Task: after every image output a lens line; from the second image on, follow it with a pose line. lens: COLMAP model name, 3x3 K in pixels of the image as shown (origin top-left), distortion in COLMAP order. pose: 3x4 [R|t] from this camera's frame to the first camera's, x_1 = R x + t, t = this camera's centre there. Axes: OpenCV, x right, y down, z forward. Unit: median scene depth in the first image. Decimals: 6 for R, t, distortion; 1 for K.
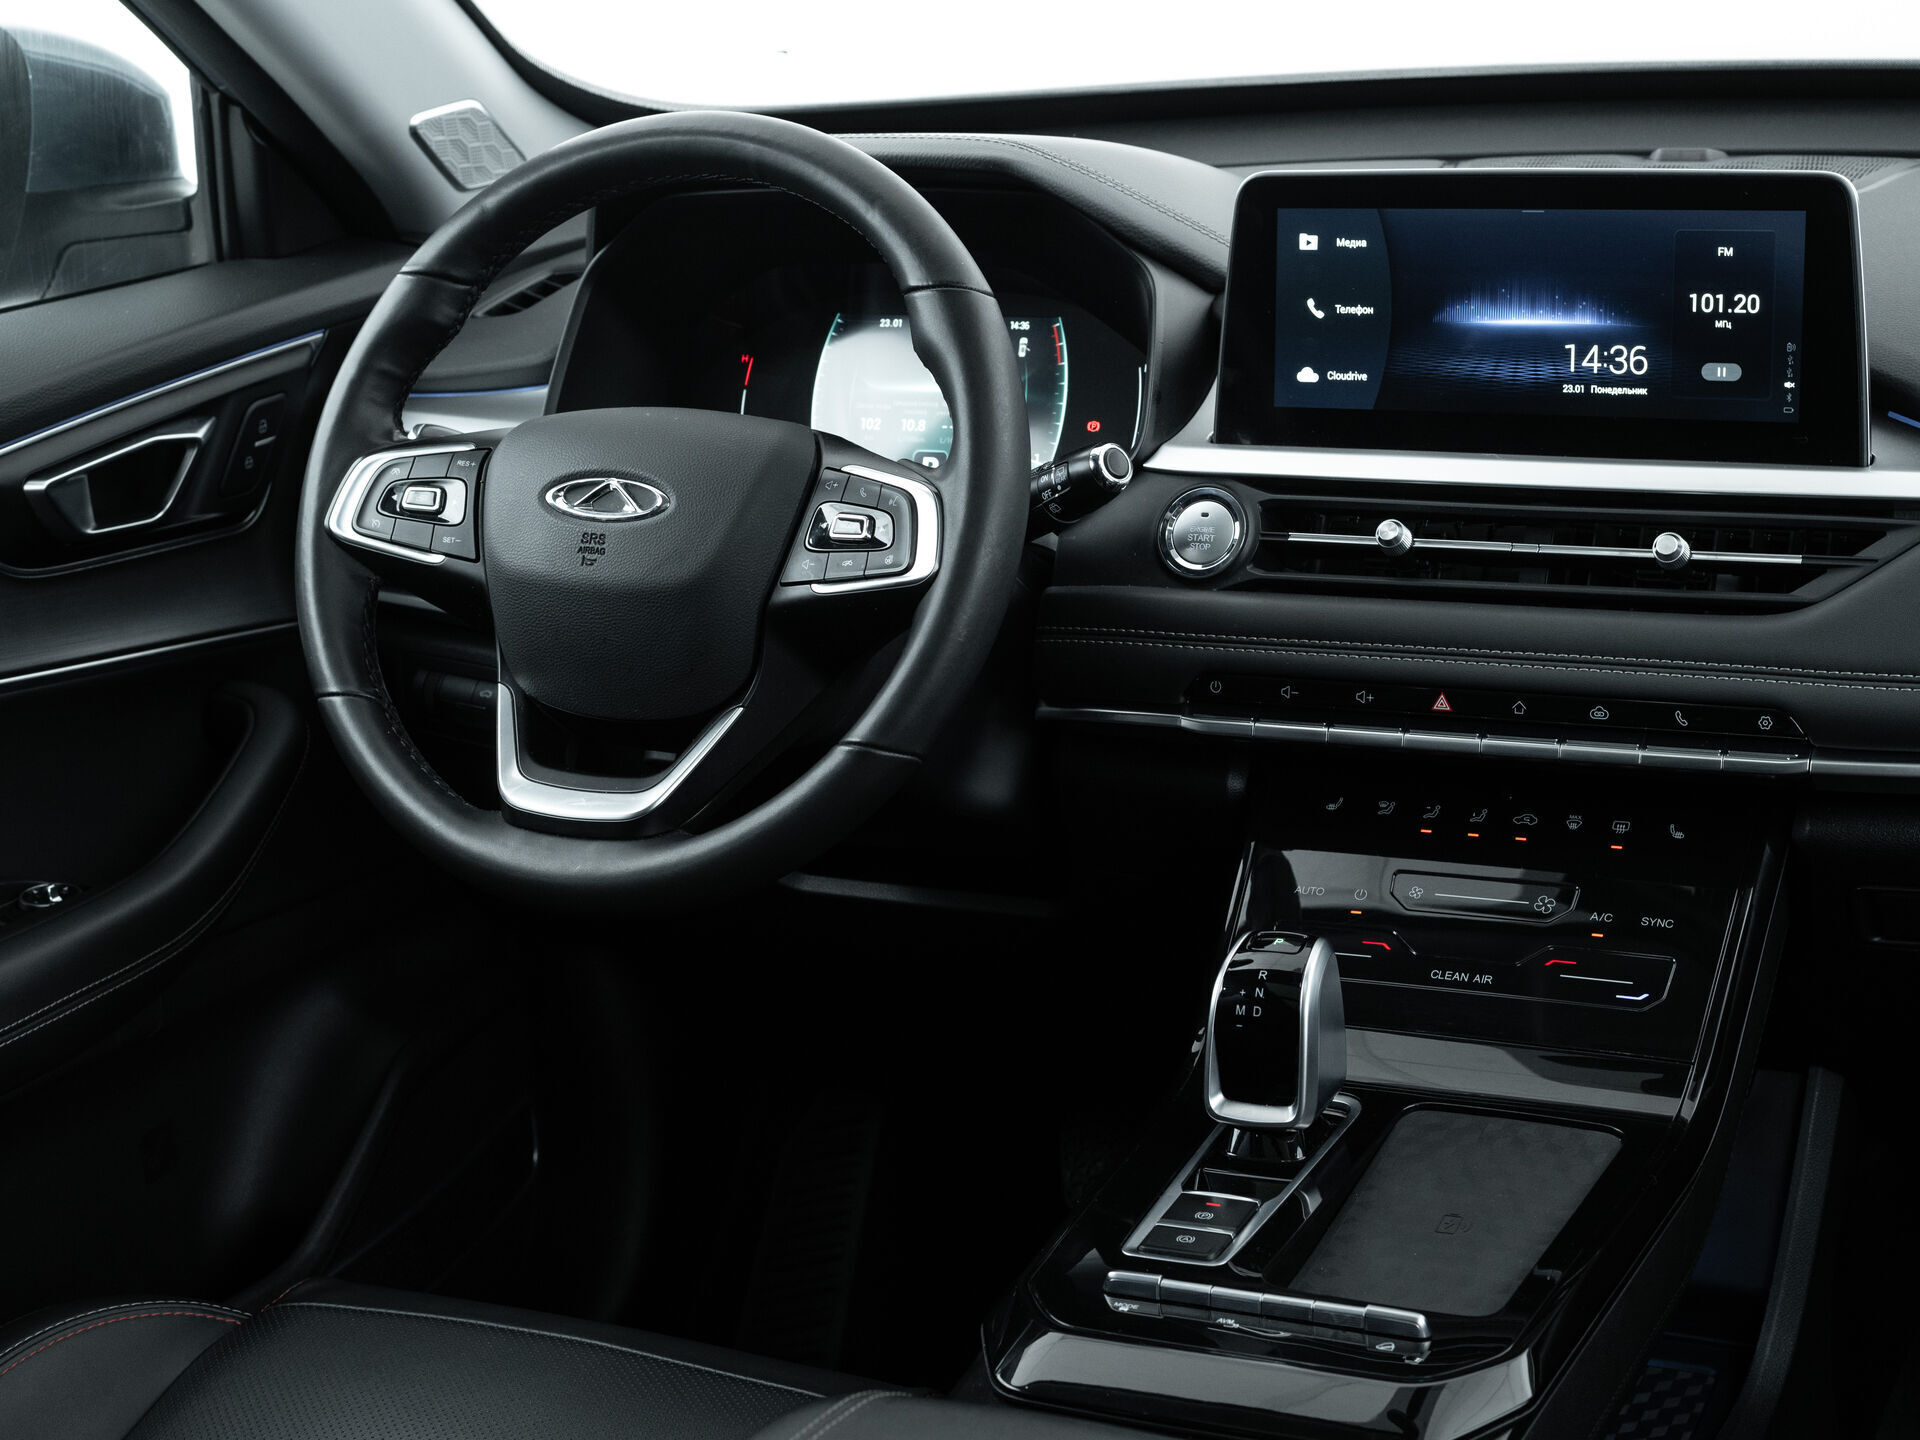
lens RADIAL K [[3214.5, 0, 984.2], [0, 3214.5, 722.5], [0, 0, 1]] dist [-0.128323, 0.062228]
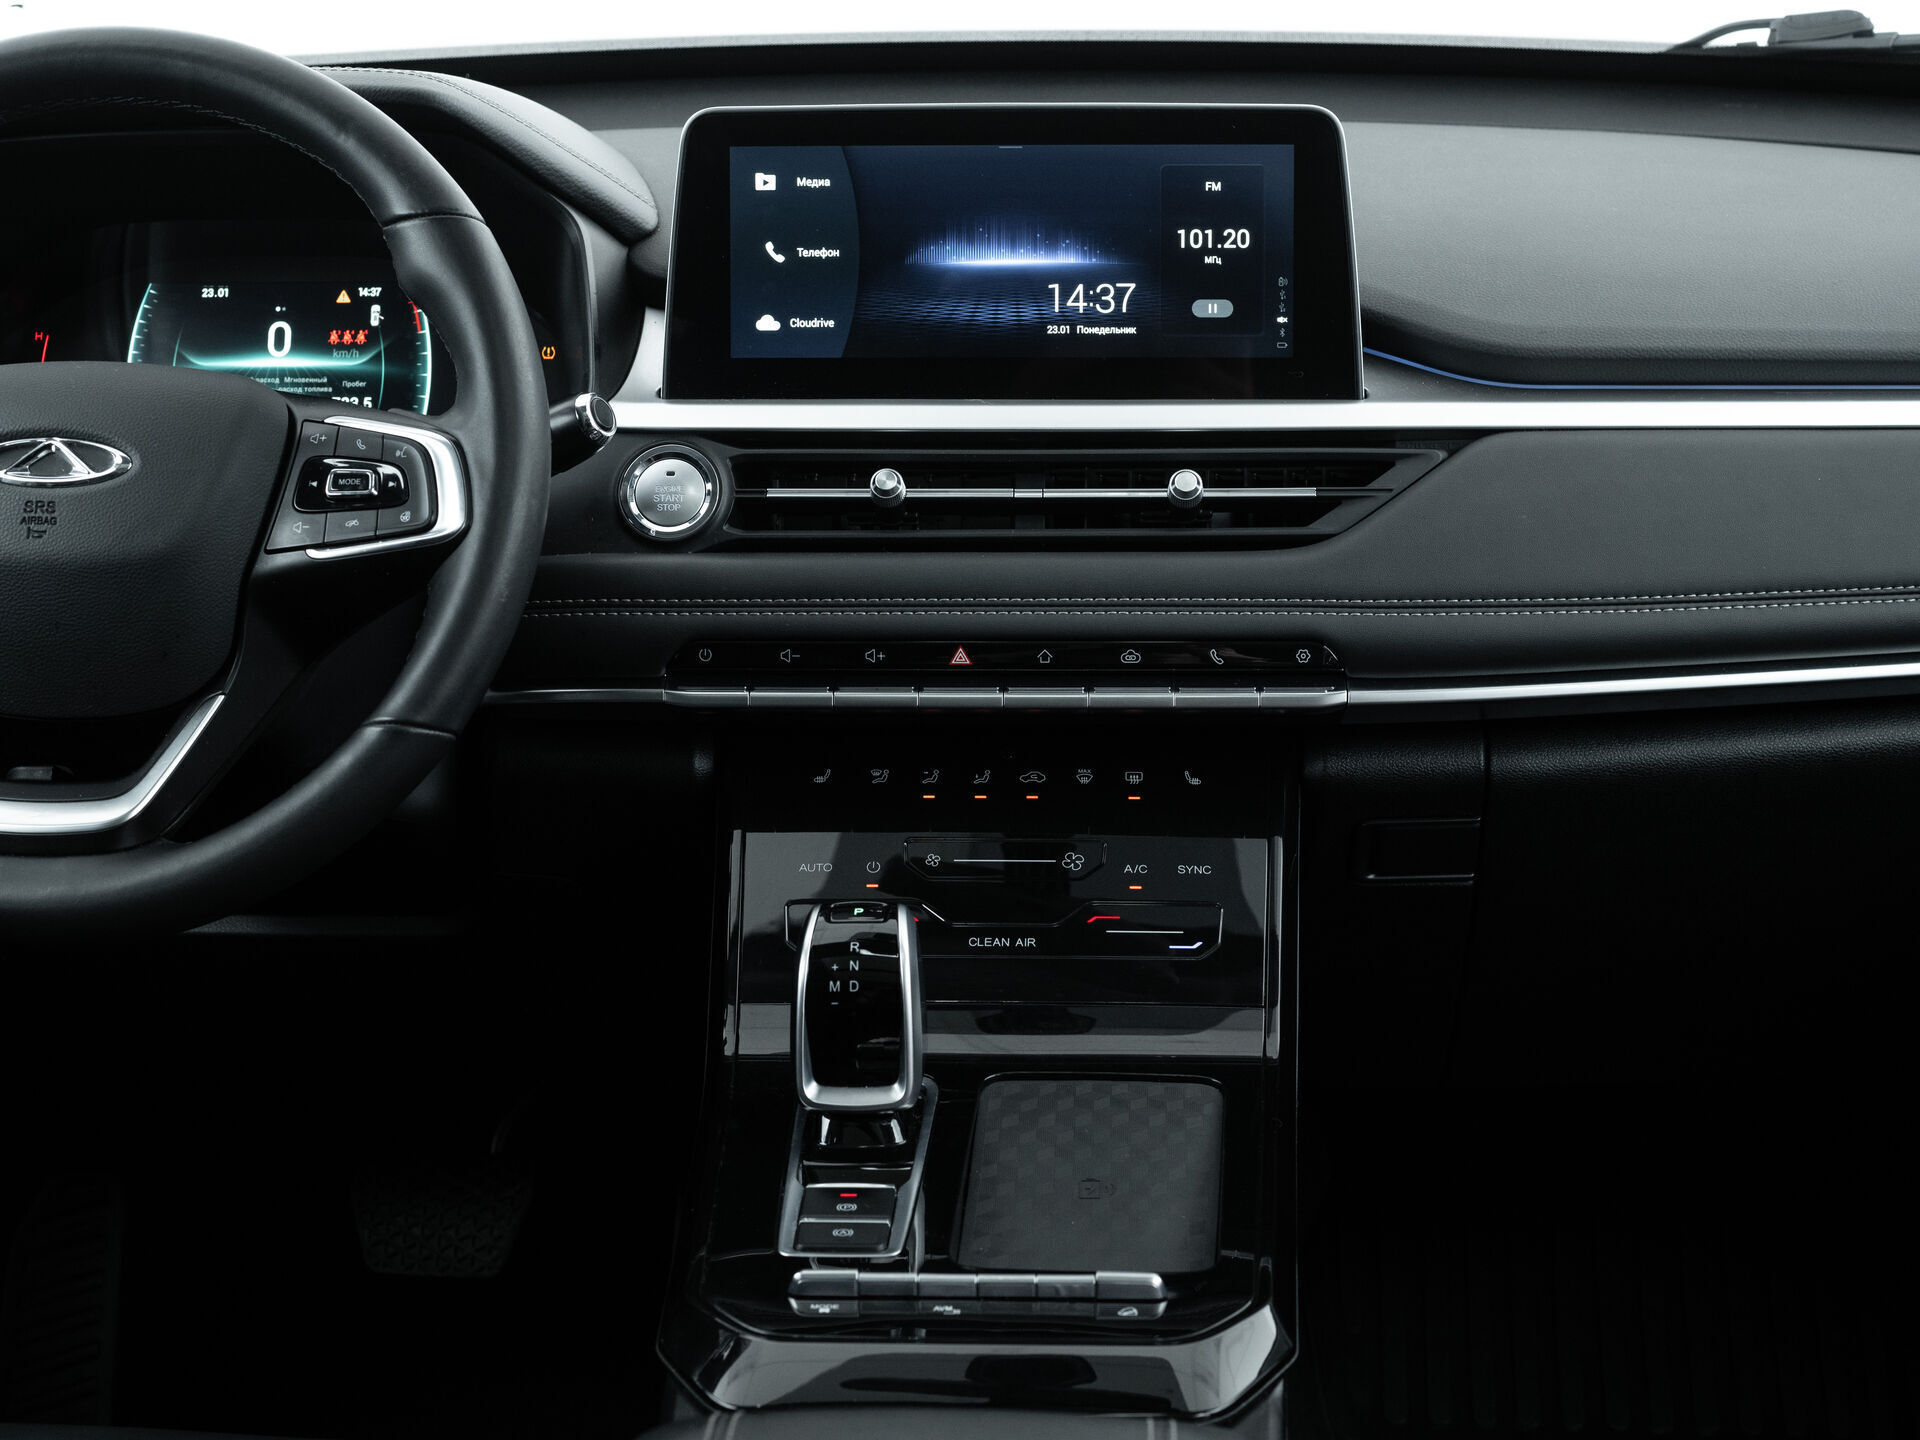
lens RADIAL K [[3171.7, 0, 960.0], [0, 3171.7, 720.0], [0, 0, 1]] dist [-0.115952, -0.000507]
pose [[0.921307, -0.048490, 0.385800, -0.218540], [0.061277, 0.997902, -0.020909, 0.031859], [-0.383976, 0.042904, 0.922346, 0.130440]]
